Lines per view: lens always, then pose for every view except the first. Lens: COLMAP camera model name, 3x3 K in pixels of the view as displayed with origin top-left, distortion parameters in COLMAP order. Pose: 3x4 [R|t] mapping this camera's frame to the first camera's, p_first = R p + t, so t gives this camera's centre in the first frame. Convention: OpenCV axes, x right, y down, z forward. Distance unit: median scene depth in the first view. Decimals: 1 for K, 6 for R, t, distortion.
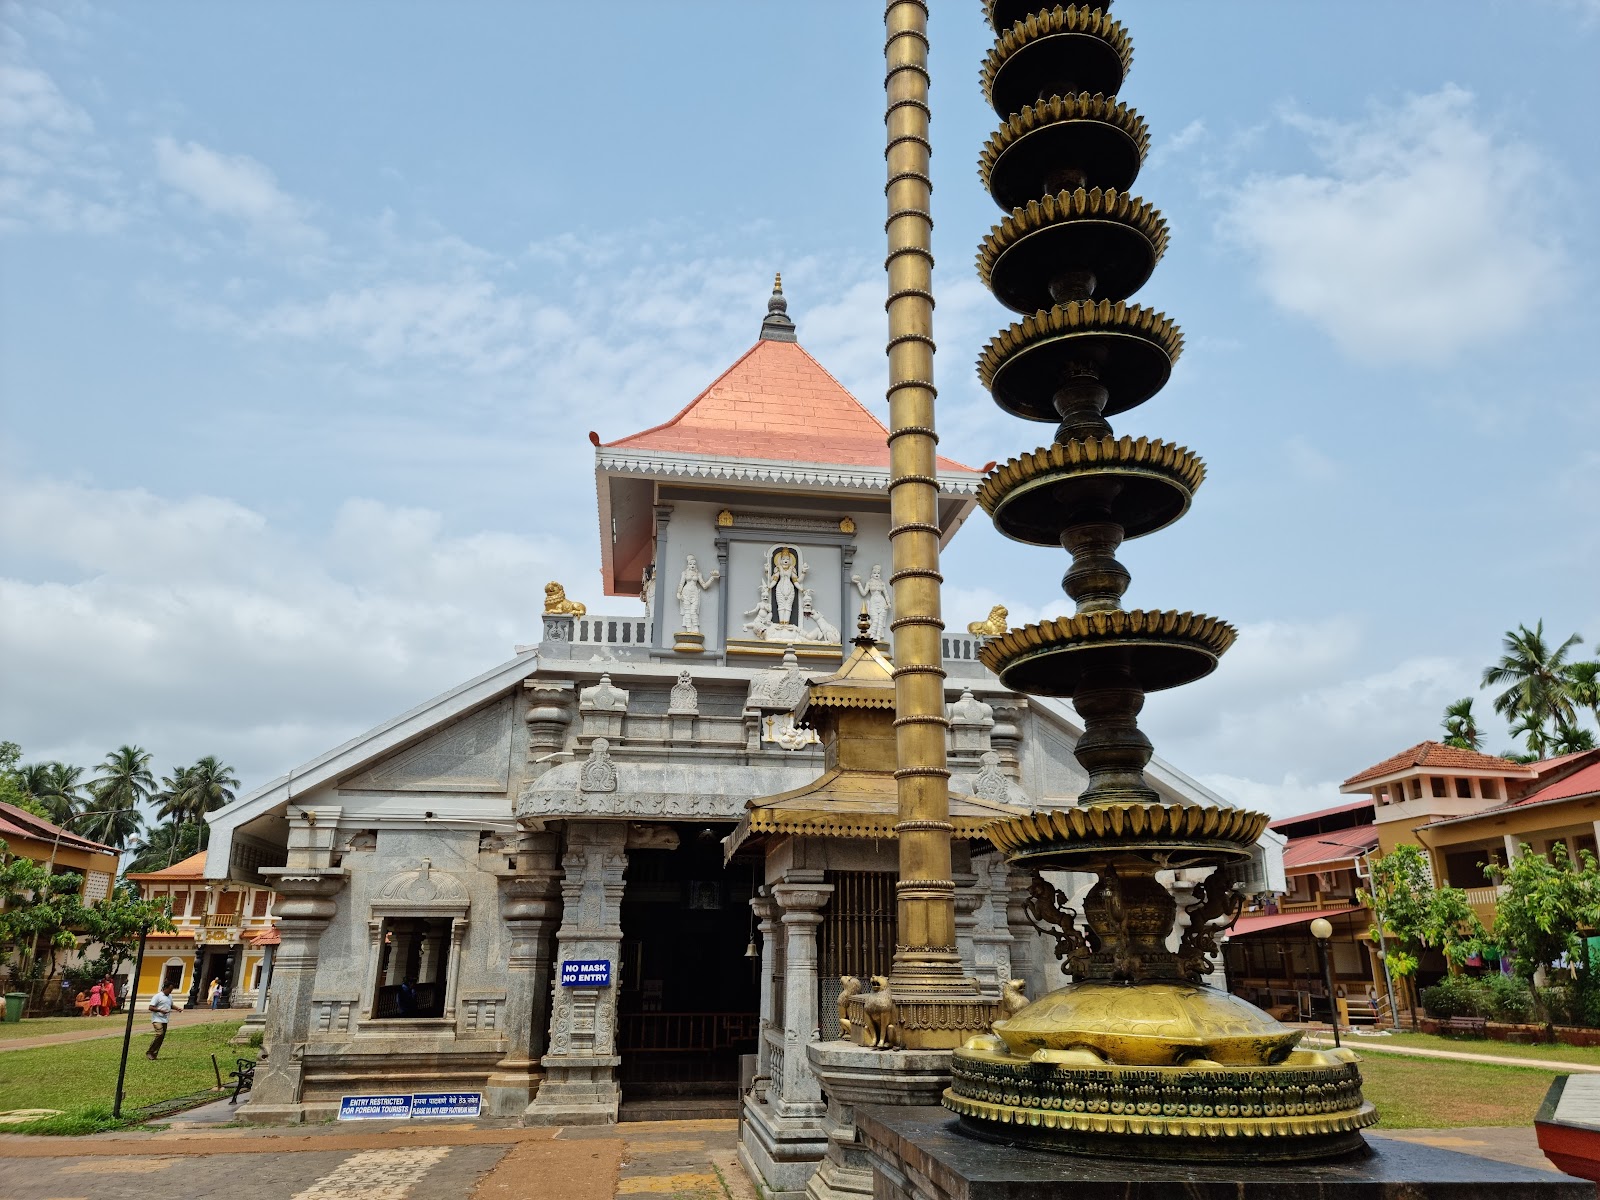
lens RADIAL K [[1146.4, 0, 800.0], [0, 1146.4, 600.0], [0, 0, 1]] dist [0.047034, -0.055019]
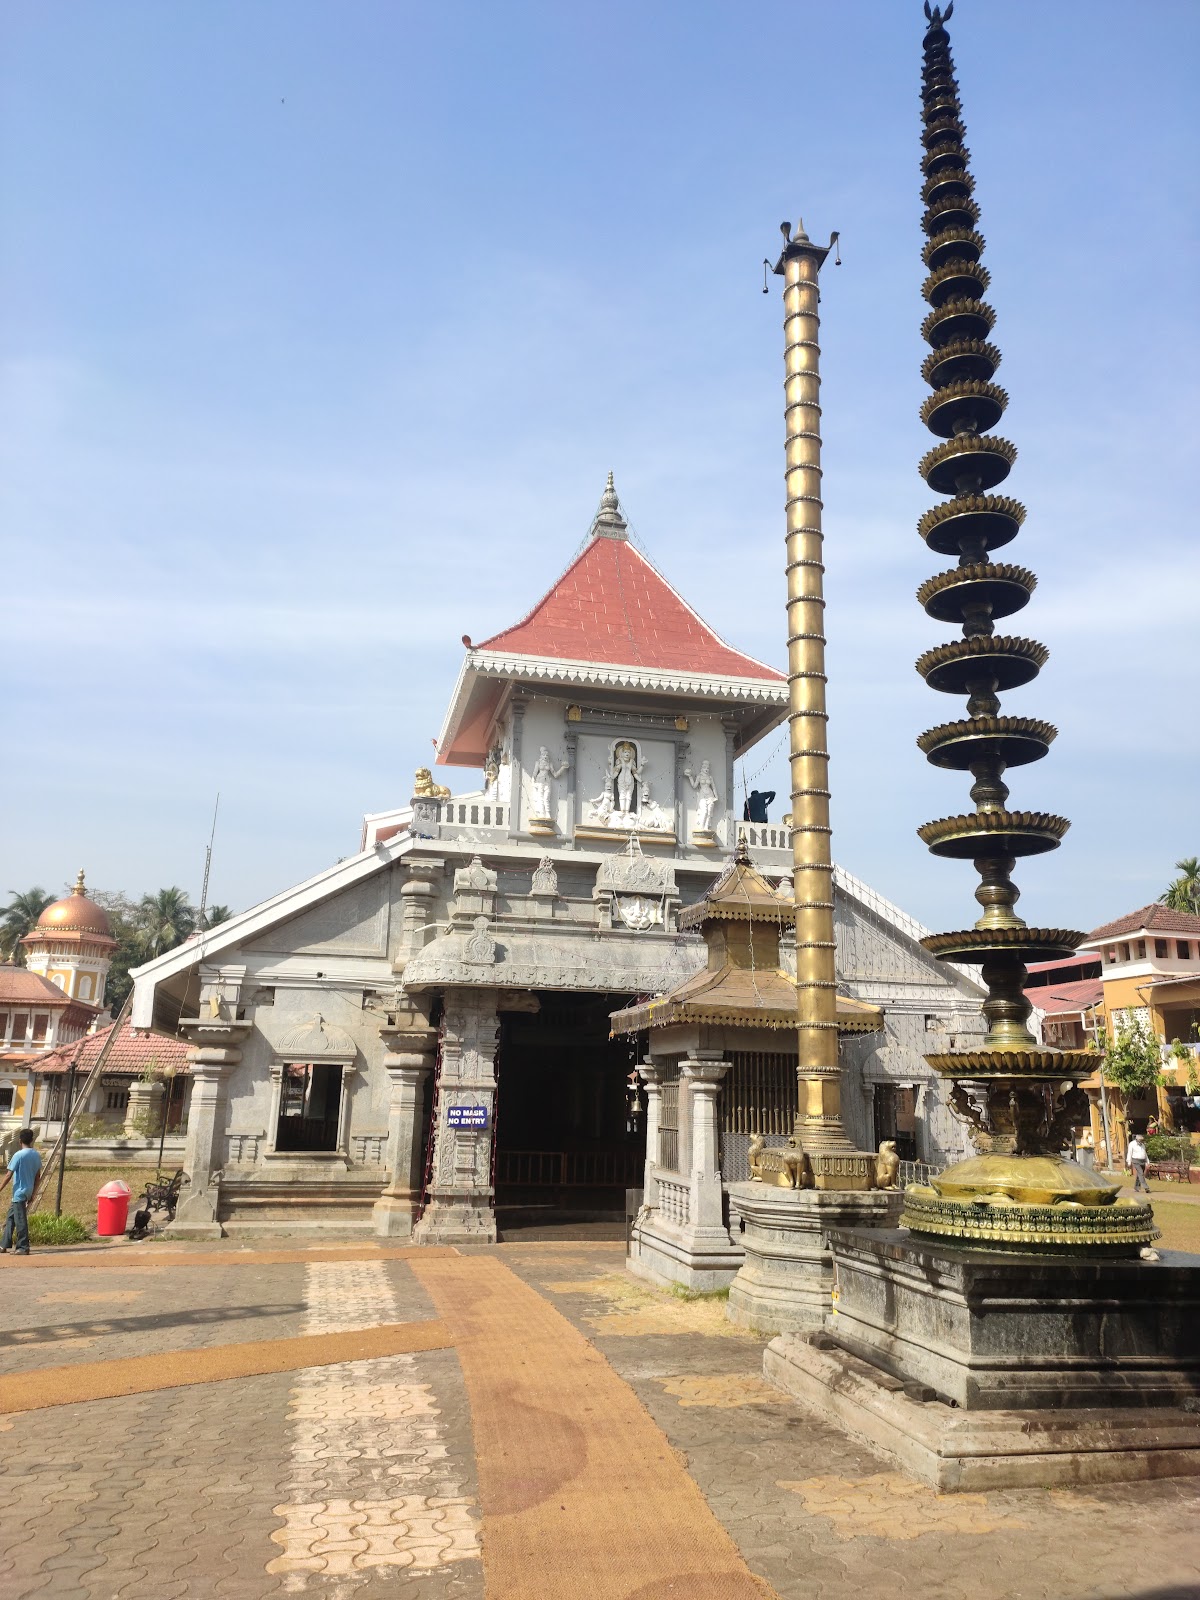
lens RADIAL K [[1220.1, 0, 601.6], [0, 1220.1, 756.9], [0, 0, 1]] dist [0.005735, -0.001237]
pose [[0.996300, 0.043437, 0.074160, -0.147213], [-0.046229, 0.998269, 0.036357, -0.086689], [-0.072453, -0.039650, 0.996583, -0.214936]]
